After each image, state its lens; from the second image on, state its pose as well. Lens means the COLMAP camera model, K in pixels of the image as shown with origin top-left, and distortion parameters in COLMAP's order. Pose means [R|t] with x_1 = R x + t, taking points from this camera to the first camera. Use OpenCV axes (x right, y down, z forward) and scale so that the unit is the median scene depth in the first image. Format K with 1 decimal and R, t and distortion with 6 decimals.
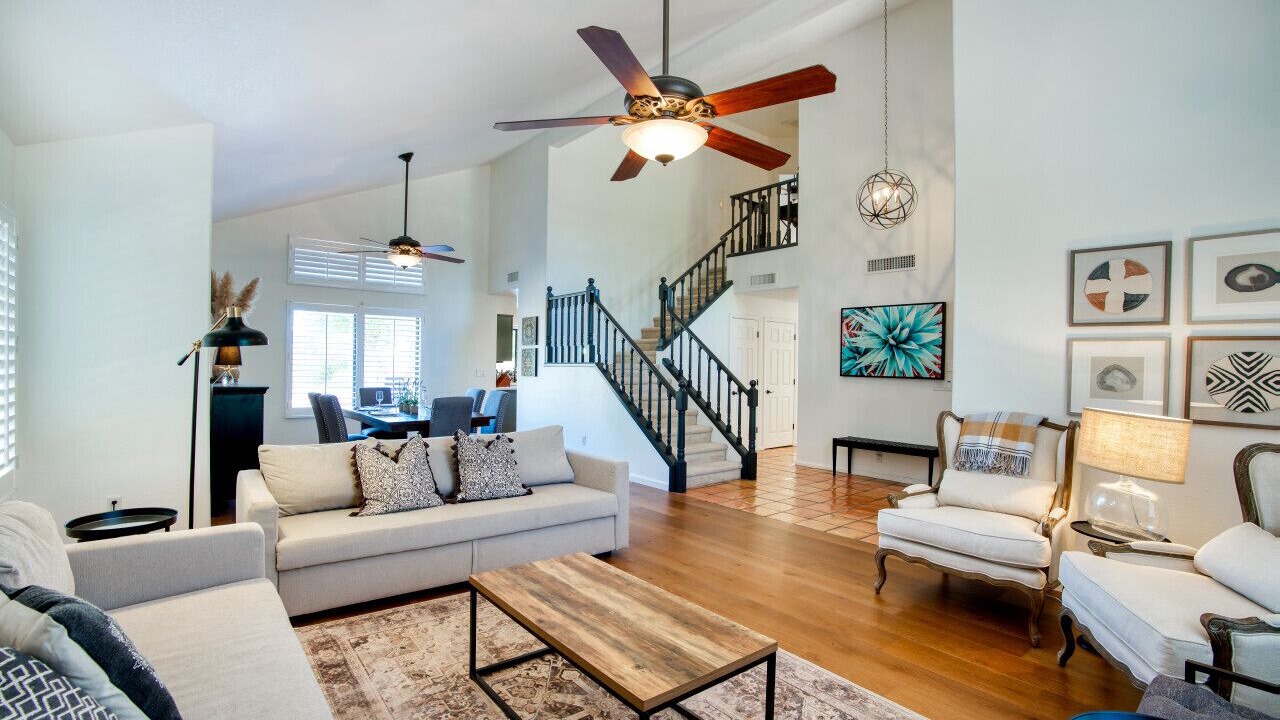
lens RADIAL K [[590.9, 0, 629.3], [0, 590.9, 367.4], [0, 0, 1]] dist [-0.000290, -0.000067]
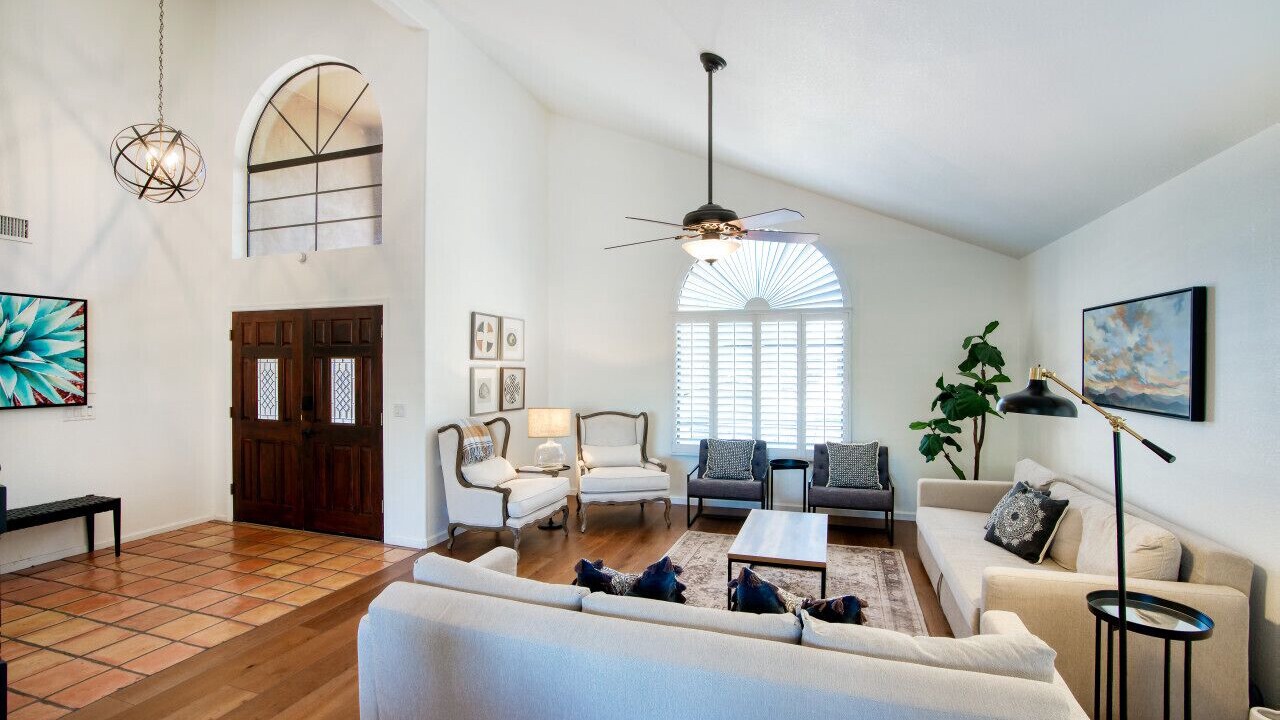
lens RADIAL K [[590.9, 0, 629.3], [0, 590.9, 367.4], [0, 0, 1]] dist [-0.000290, -0.000067]
pose [[-0.521154, -0.025727, 0.853075, -0.452869], [-0.007056, 0.999641, 0.025837, -0.050167], [-0.853434, 0.007445, -0.521148, 0.800519]]
